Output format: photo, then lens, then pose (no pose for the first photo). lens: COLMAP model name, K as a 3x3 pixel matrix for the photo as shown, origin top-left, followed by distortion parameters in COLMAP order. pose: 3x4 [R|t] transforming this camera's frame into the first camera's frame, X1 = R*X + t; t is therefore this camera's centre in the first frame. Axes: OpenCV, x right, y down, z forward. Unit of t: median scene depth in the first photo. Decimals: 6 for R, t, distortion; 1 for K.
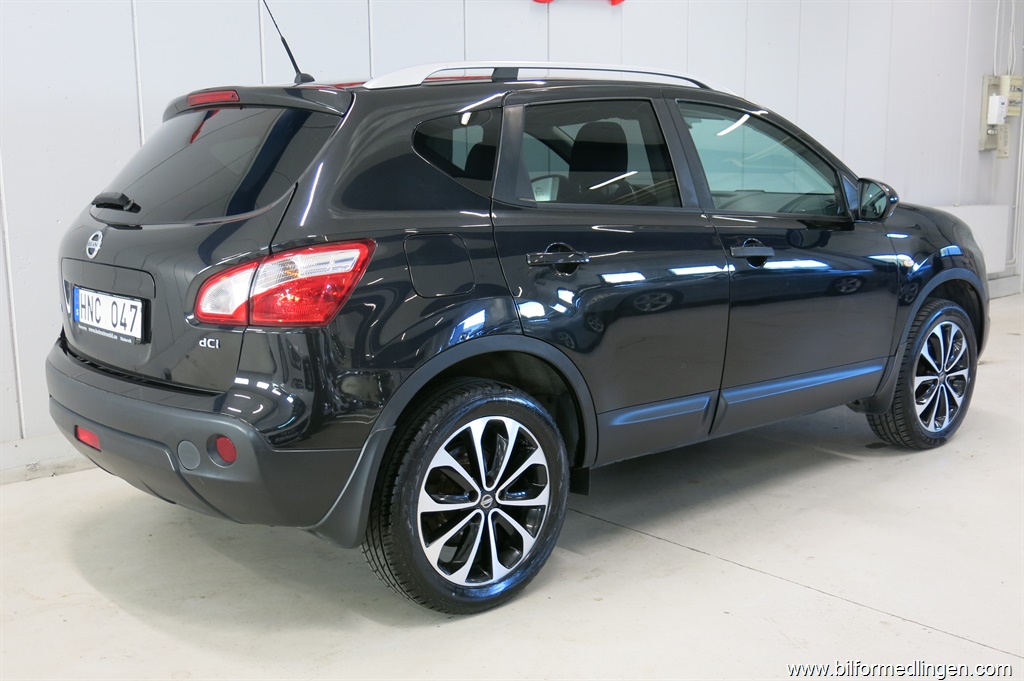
lens RADIAL K [[1144.4, 0, 512.0], [0, 1144.4, 340.5], [0, 0, 1]] dist [0.010203, 0.038069]
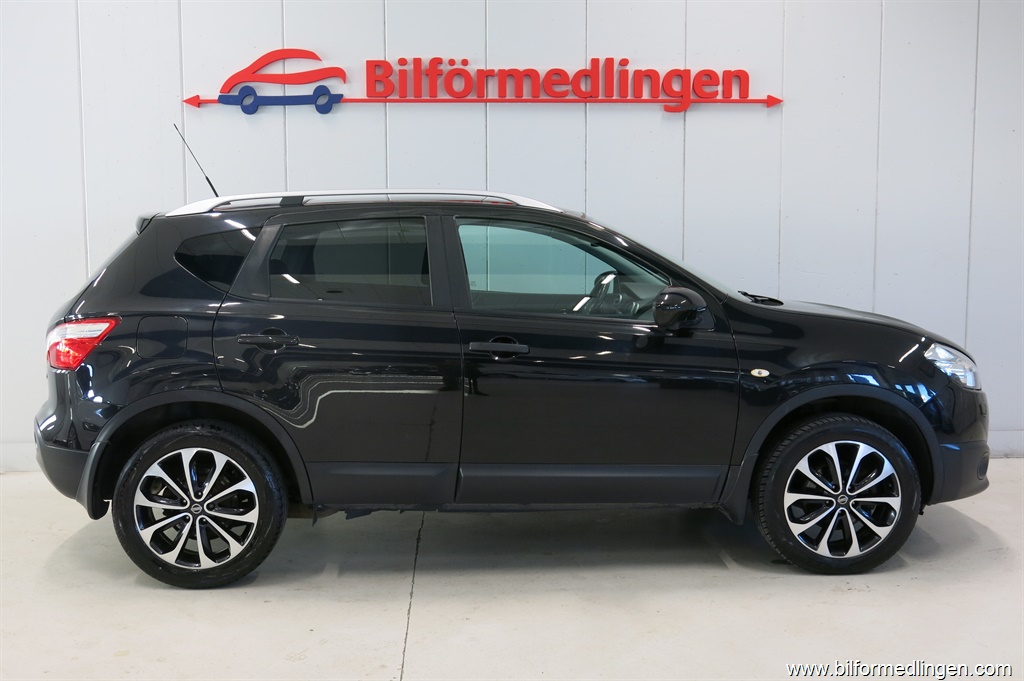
lens RADIAL K [[1144.4, 0, 512.0], [0, 1144.4, 340.5], [0, 0, 1]] dist [0.010203, 0.038069]
pose [[0.766506, 0.067965, -0.638631, 1.135268], [-0.106352, 0.994088, -0.021853, -0.072454], [0.633371, 0.084671, 0.769202, 0.152322]]
